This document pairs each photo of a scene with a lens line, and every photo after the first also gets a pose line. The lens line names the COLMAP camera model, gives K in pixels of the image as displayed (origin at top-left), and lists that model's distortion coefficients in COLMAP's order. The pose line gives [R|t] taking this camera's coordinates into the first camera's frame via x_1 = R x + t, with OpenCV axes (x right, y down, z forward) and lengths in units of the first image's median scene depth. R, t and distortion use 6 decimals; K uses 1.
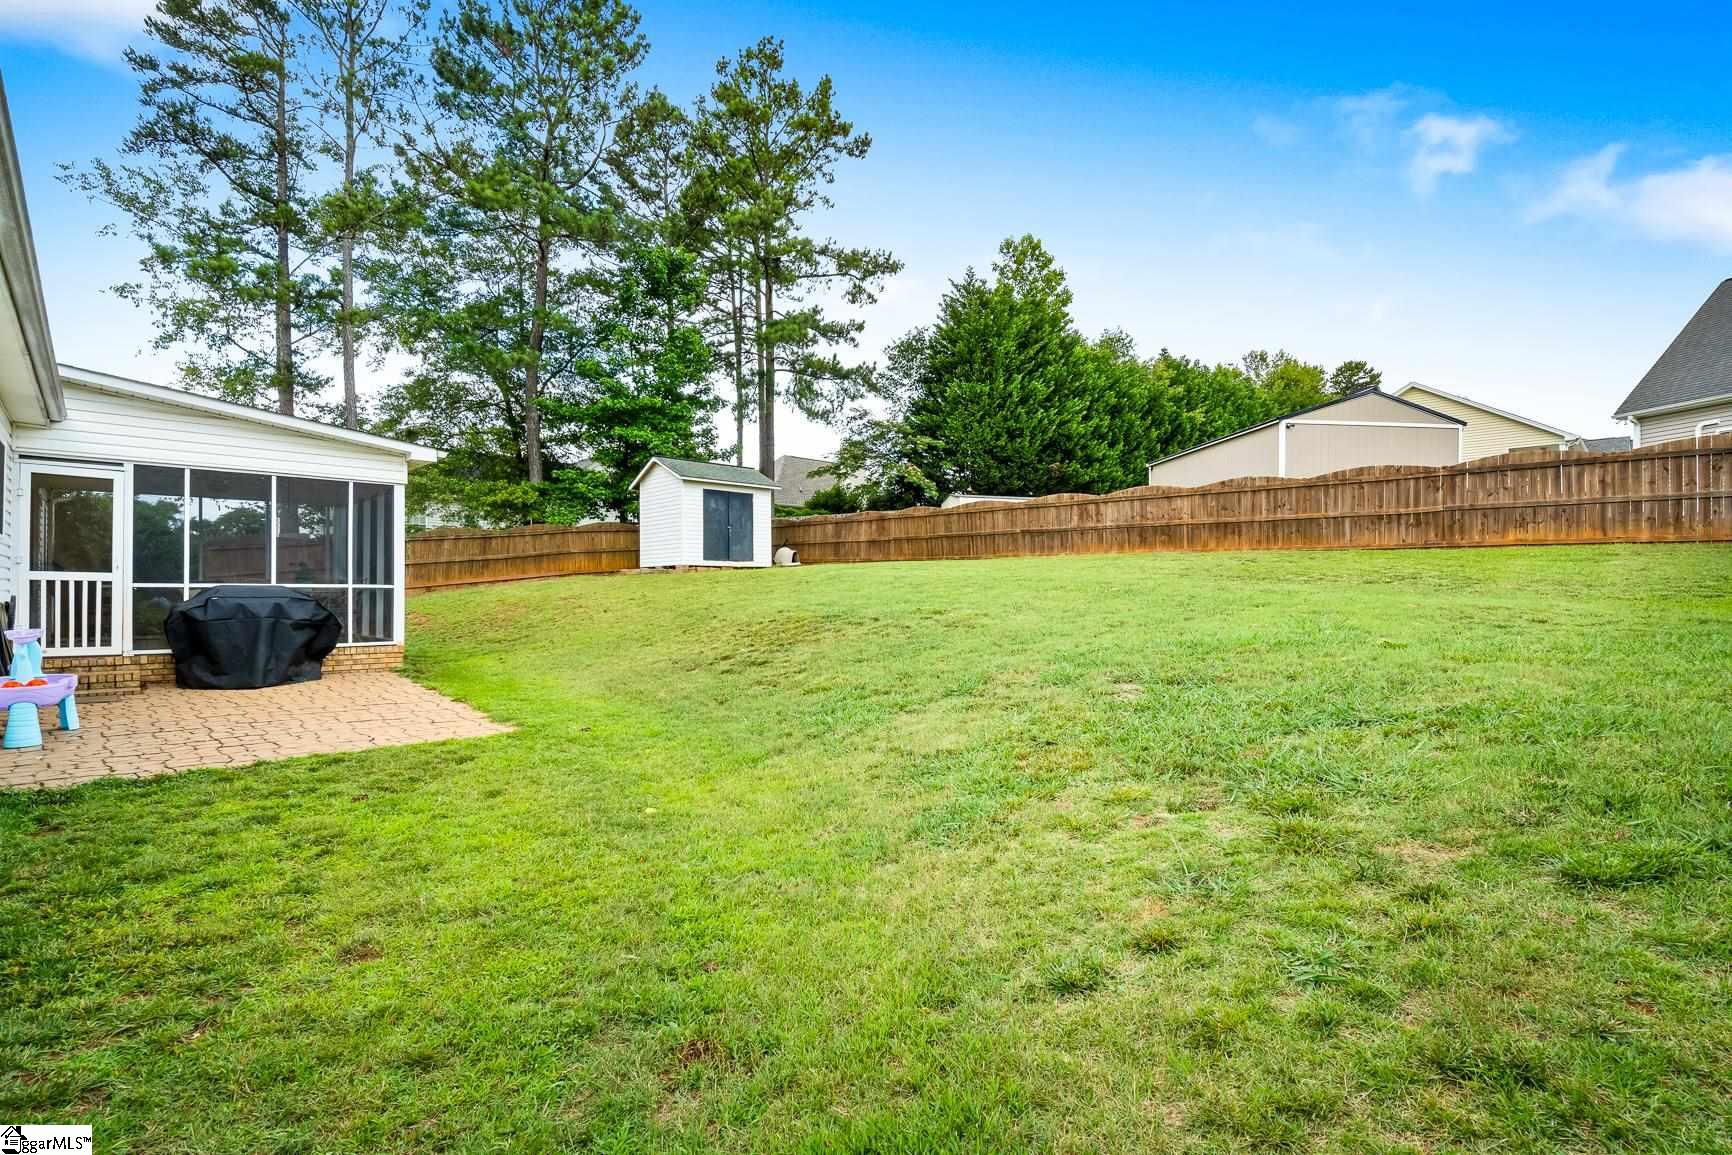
lens RADIAL K [[795.4, 0, 866.0], [0, 795.4, 577.5], [0, 0, 1]] dist [-0.002723, -0.000253]
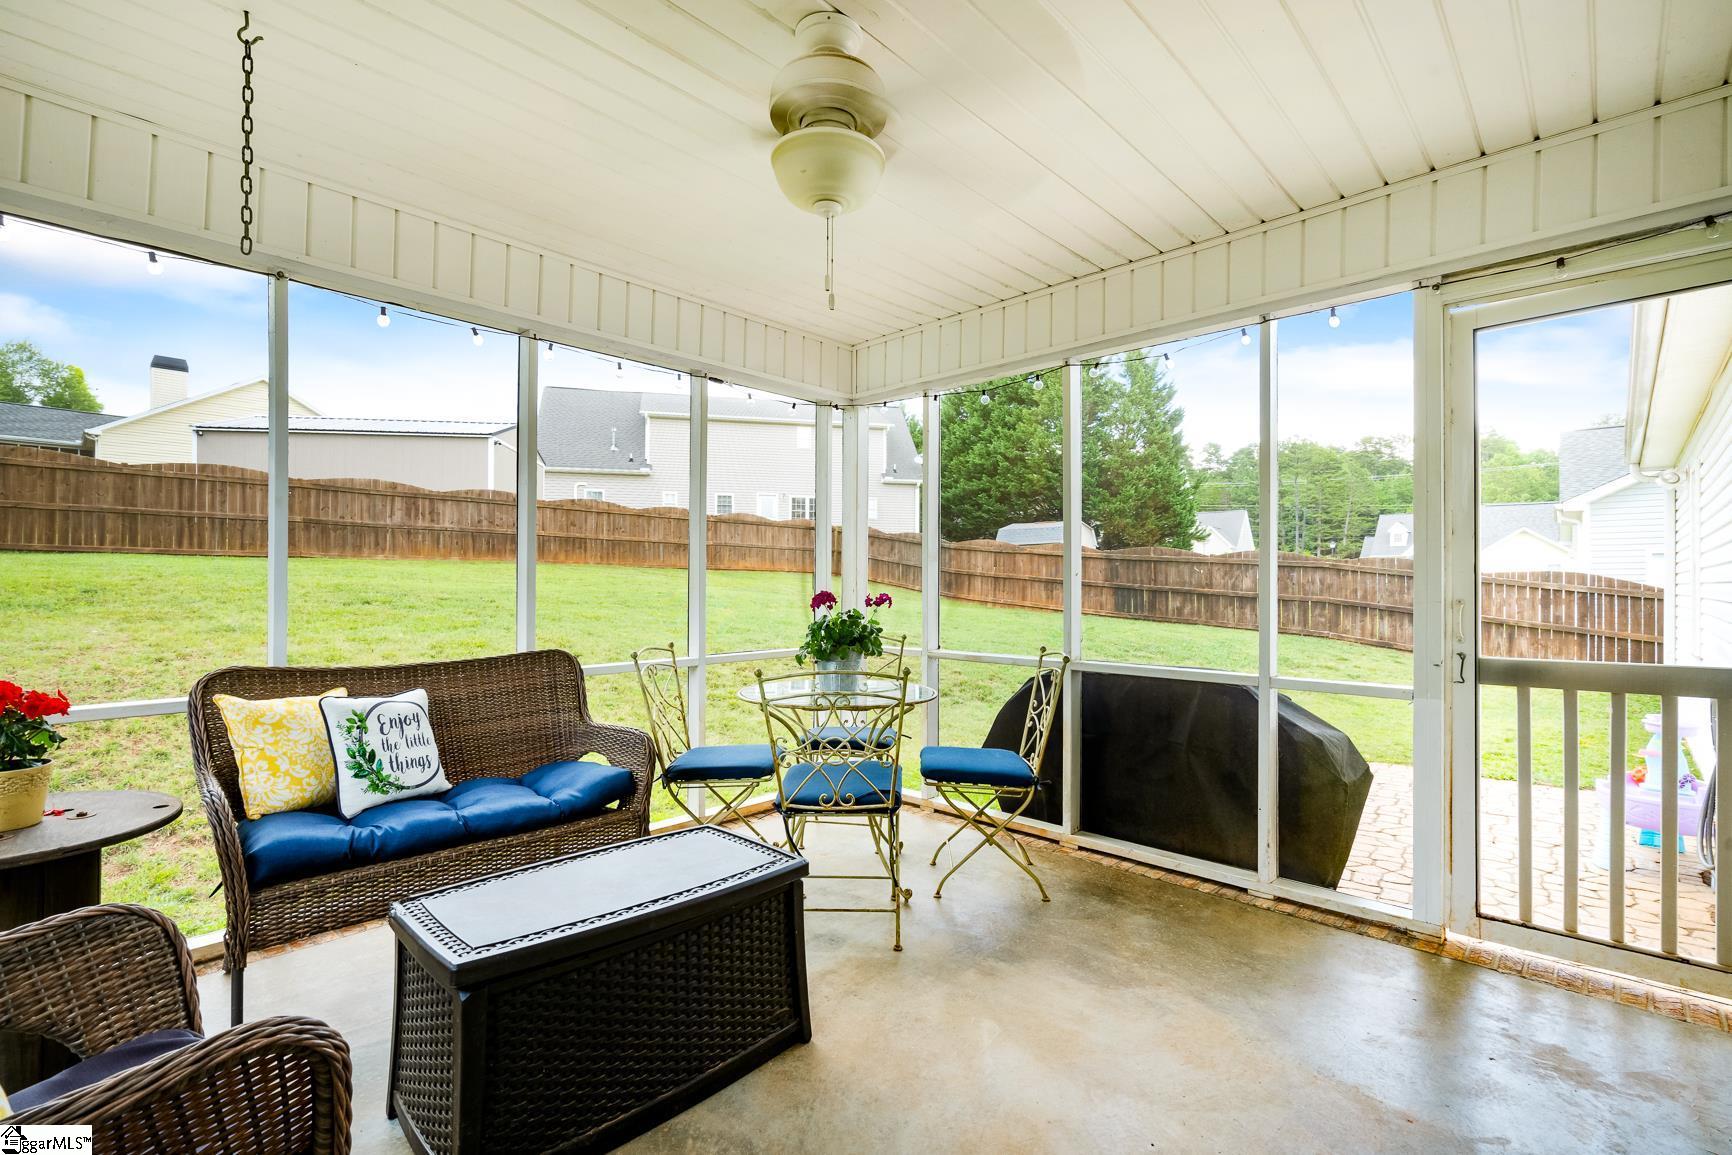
lens RADIAL K [[795.4, 0, 866.0], [0, 795.4, 577.5], [0, 0, 1]] dist [-0.002723, -0.000253]
pose [[-0.044497, 0.008037, 0.998977, -0.489468], [-0.017874, 0.999801, -0.008840, -0.008990], [-0.998850, -0.018249, -0.044344, 0.484324]]
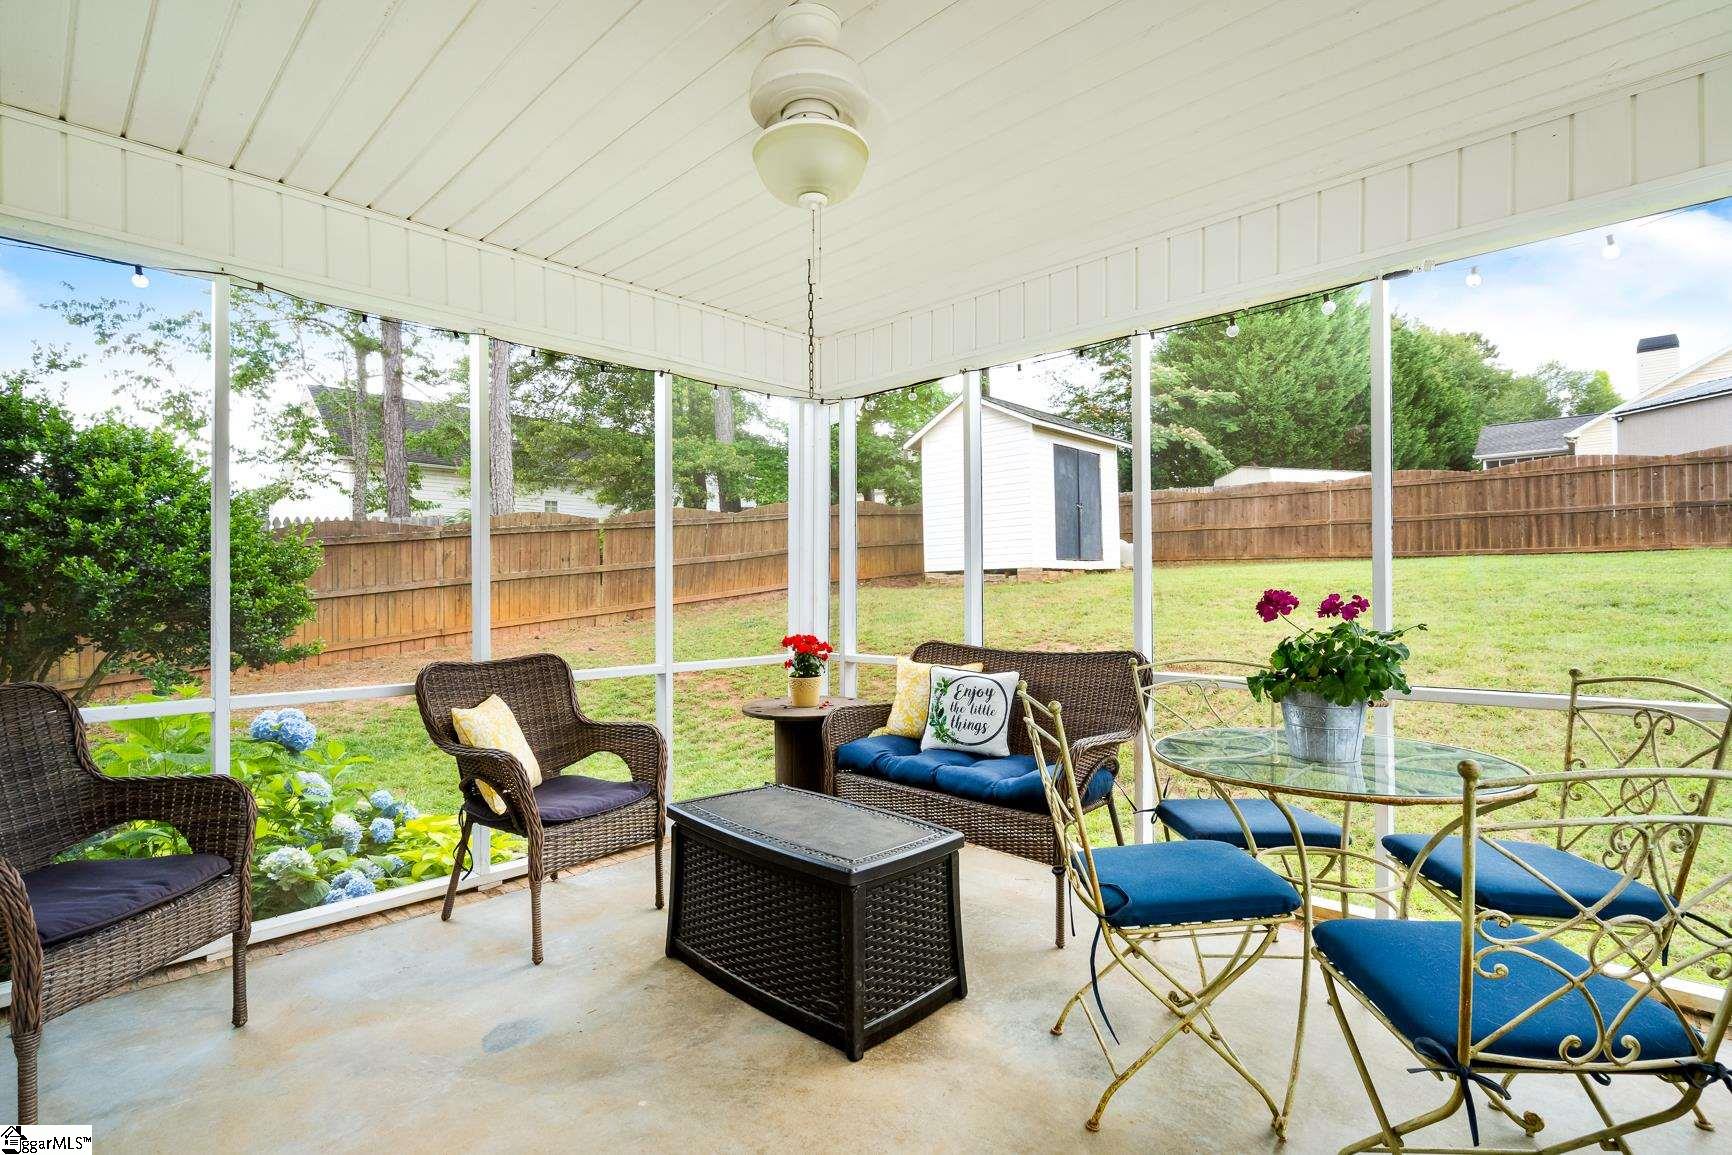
lens RADIAL K [[821.3, 0, 866.0], [0, 821.3, 577.5], [0, 0, 1]] dist [0.000096, 0.000370]
pose [[0.999188, -0.010544, 0.038895, -0.387046], [0.010575, 0.999944, -0.000576, -0.009612], [-0.038887, 0.000987, 0.999243, 0.383745]]
